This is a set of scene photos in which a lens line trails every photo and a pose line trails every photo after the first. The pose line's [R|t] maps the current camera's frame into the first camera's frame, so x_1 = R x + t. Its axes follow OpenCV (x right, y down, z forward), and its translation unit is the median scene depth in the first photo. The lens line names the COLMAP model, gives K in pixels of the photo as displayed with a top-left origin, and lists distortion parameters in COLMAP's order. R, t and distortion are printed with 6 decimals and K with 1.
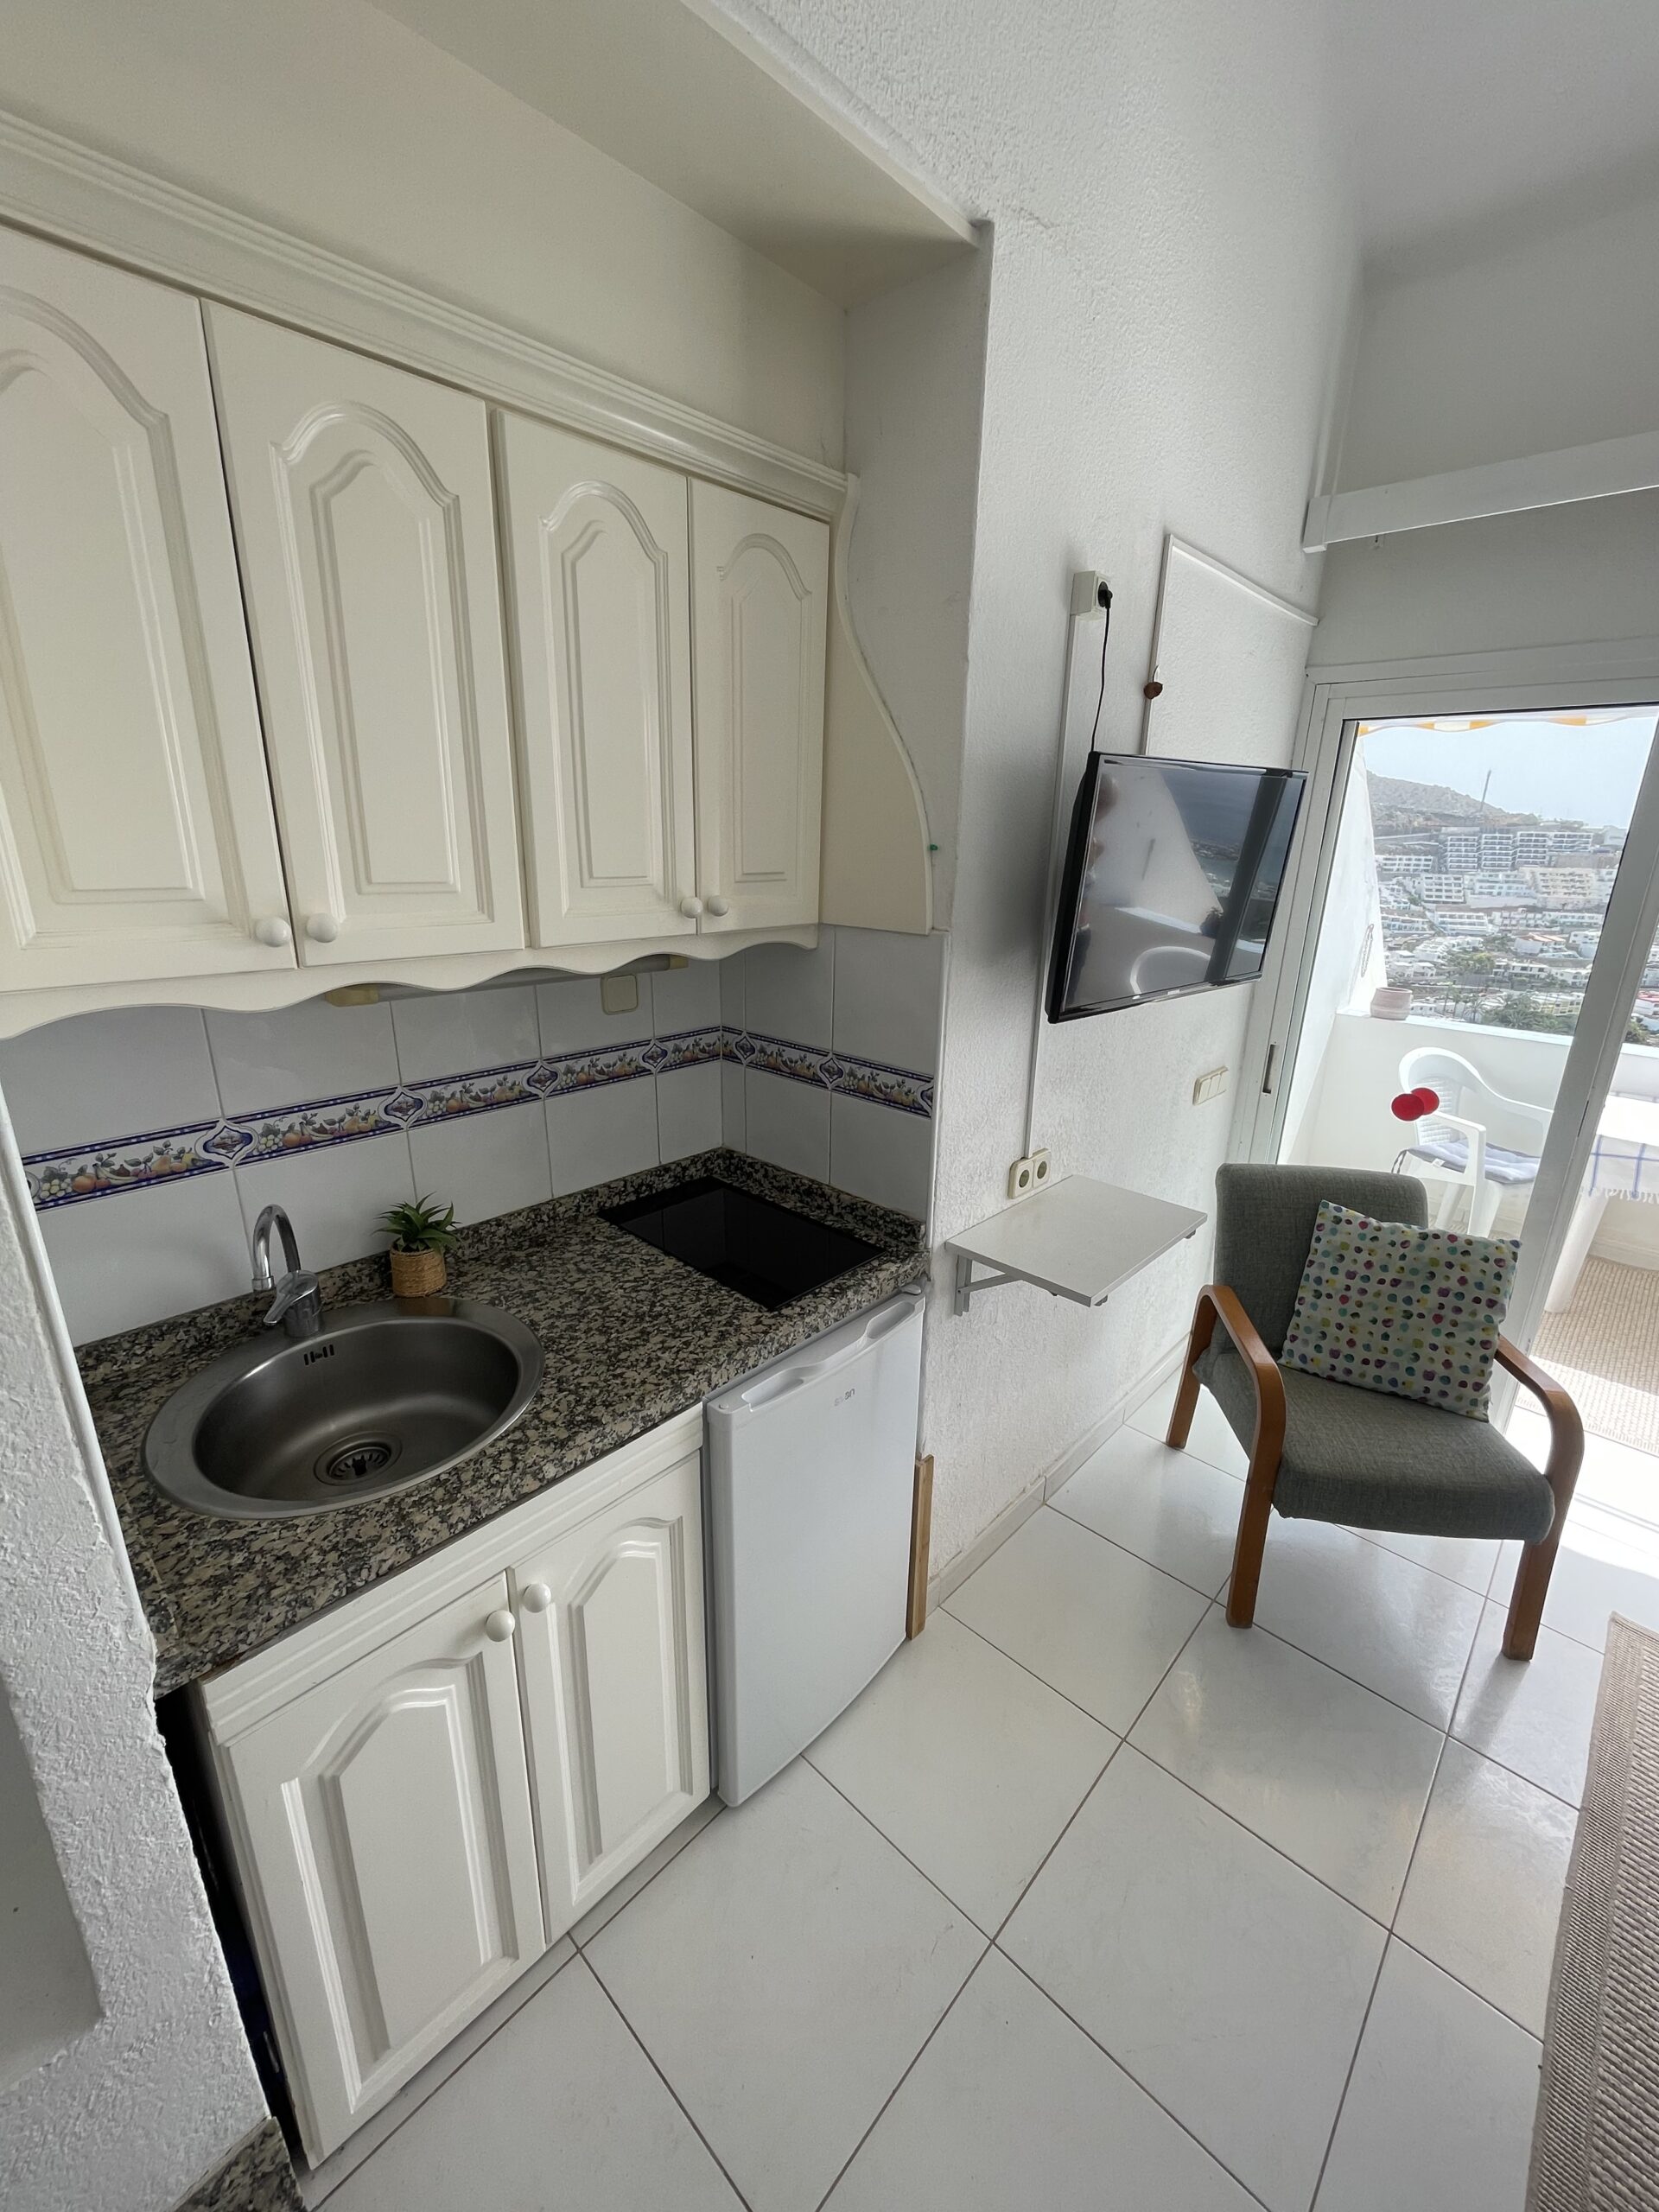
lens RADIAL K [[895.3, 0, 824.8], [0, 895.3, 1102.3], [0, 0, 1]] dist [-0.002023, 0.000107]
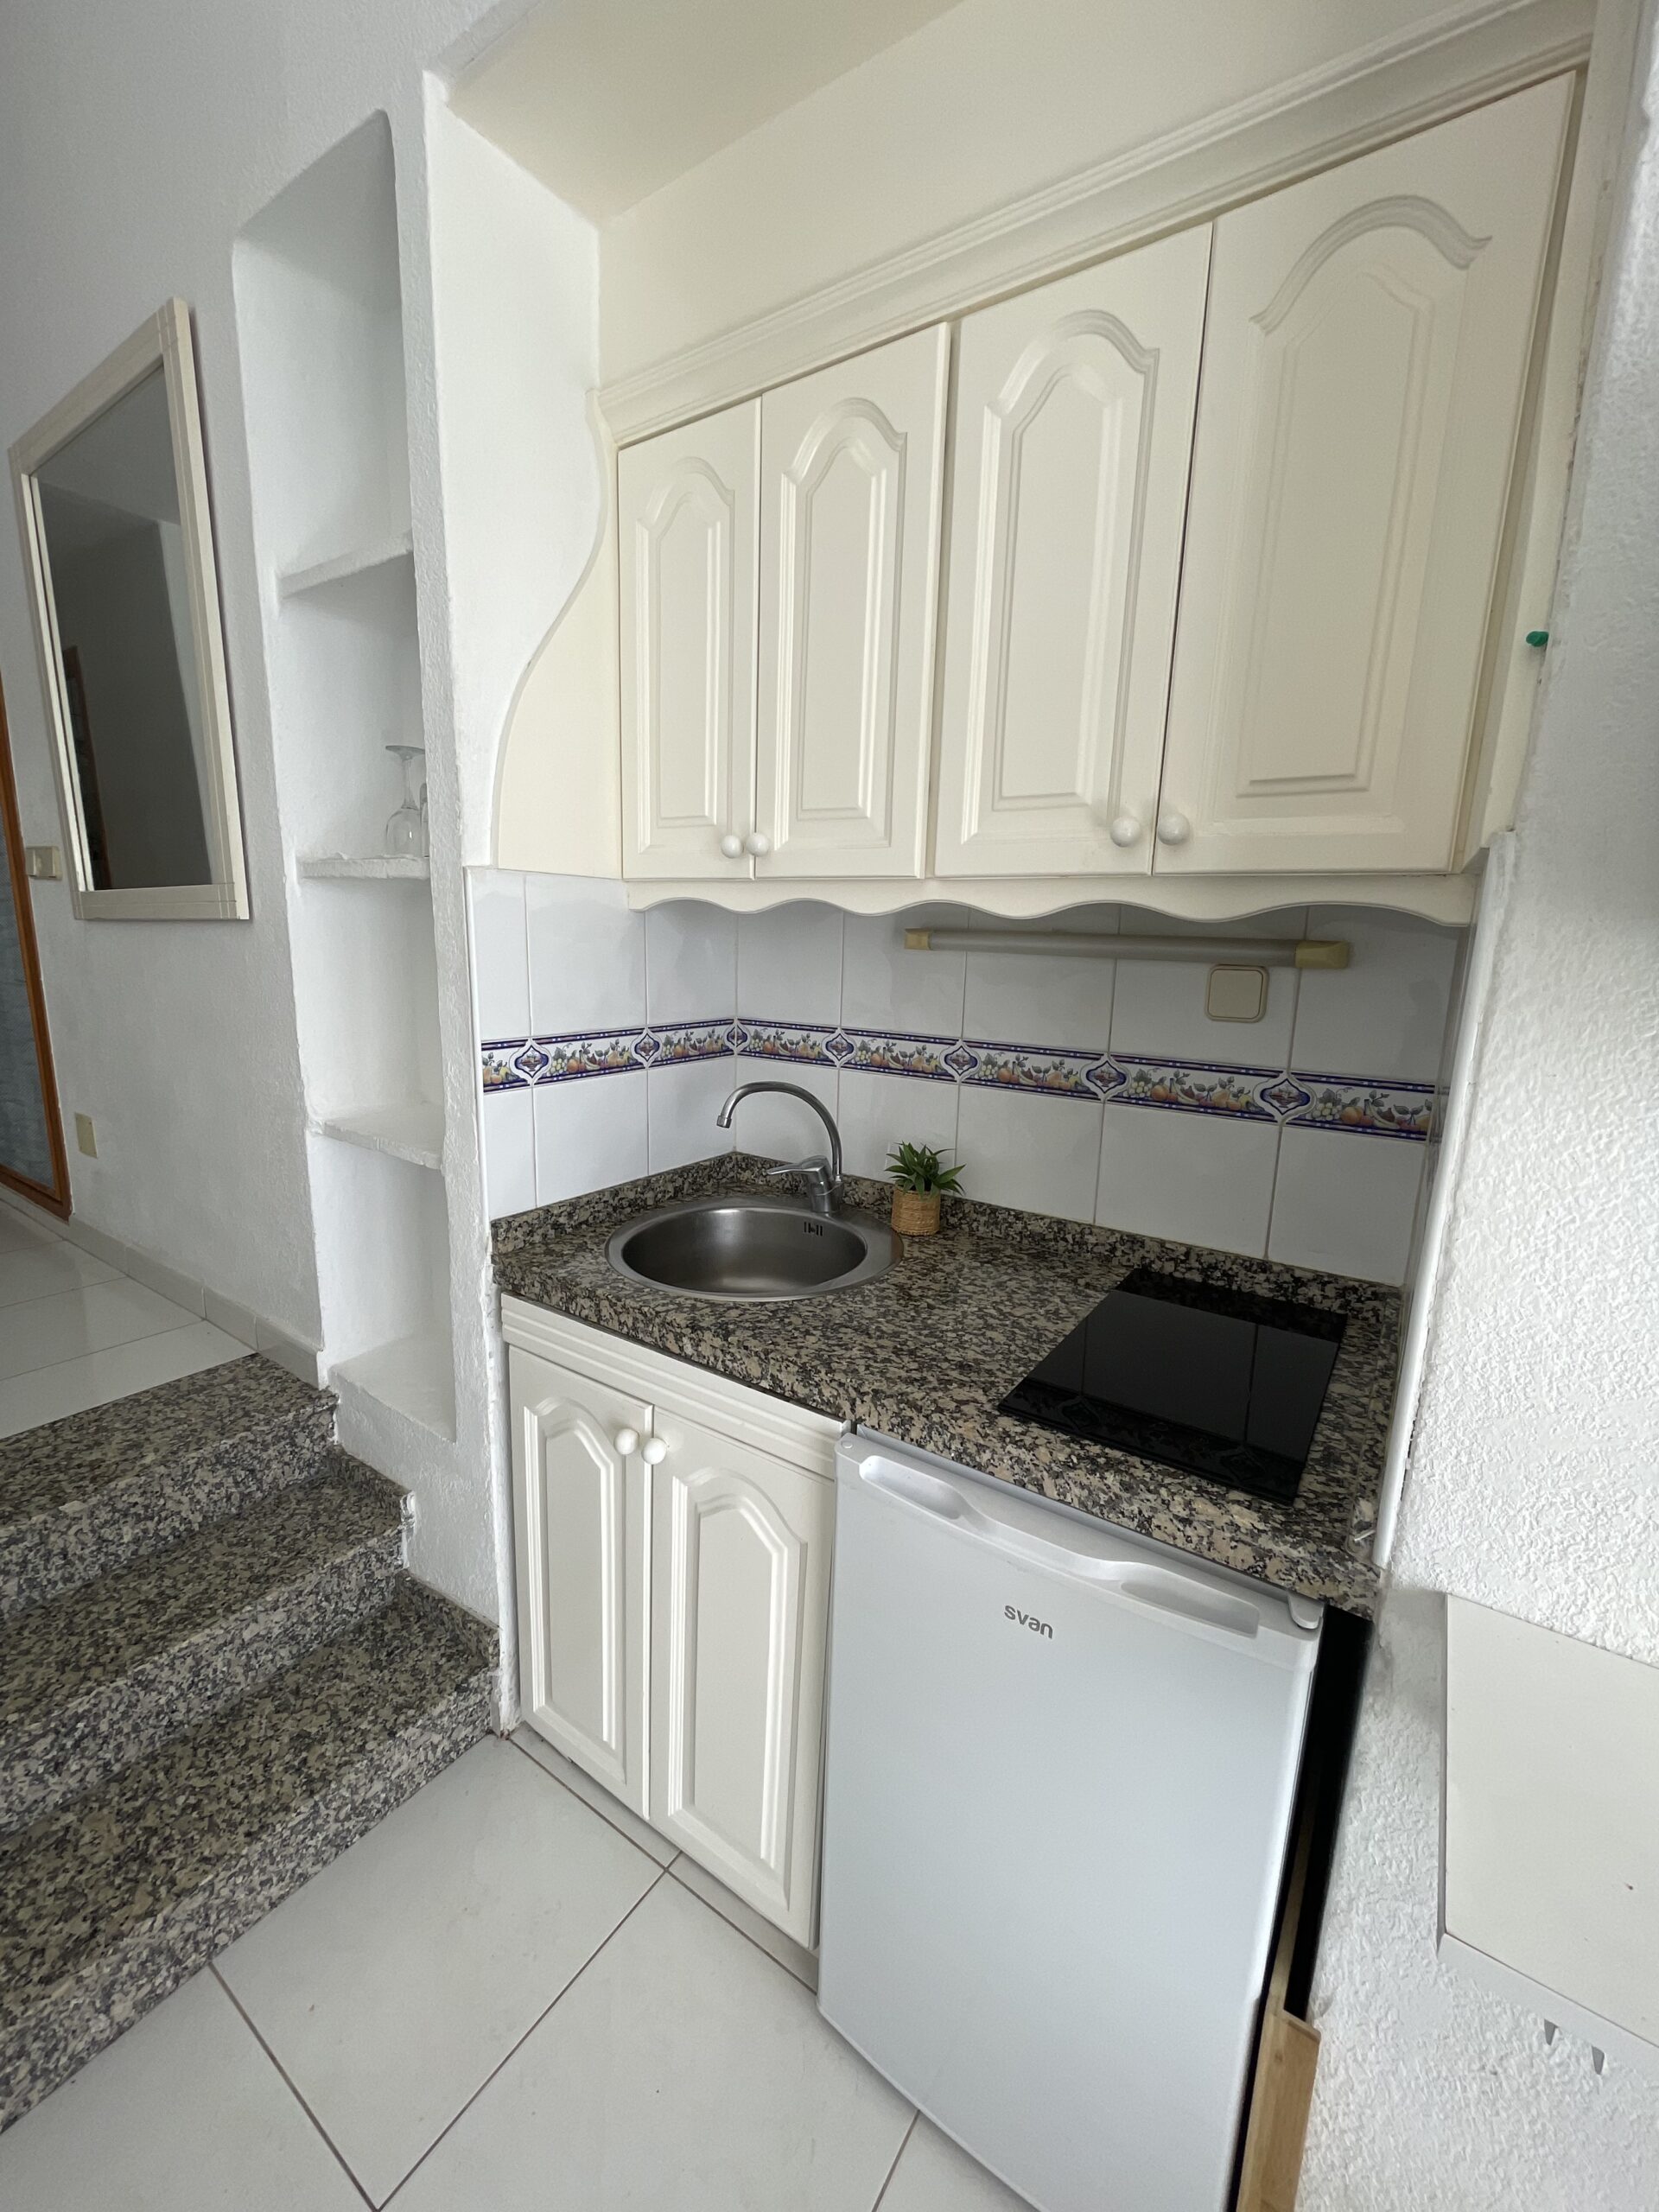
lens RADIAL K [[895.3, 0, 825.3], [0, 895.3, 1102.5], [0, 0, 1]] dist [-0.002023, 0.000107]
pose [[0.152332, 0.170729, -0.973472, 0.543941], [-0.316181, 0.941621, 0.115666, -0.020637], [0.936389, 0.290174, 0.197420, 0.689487]]
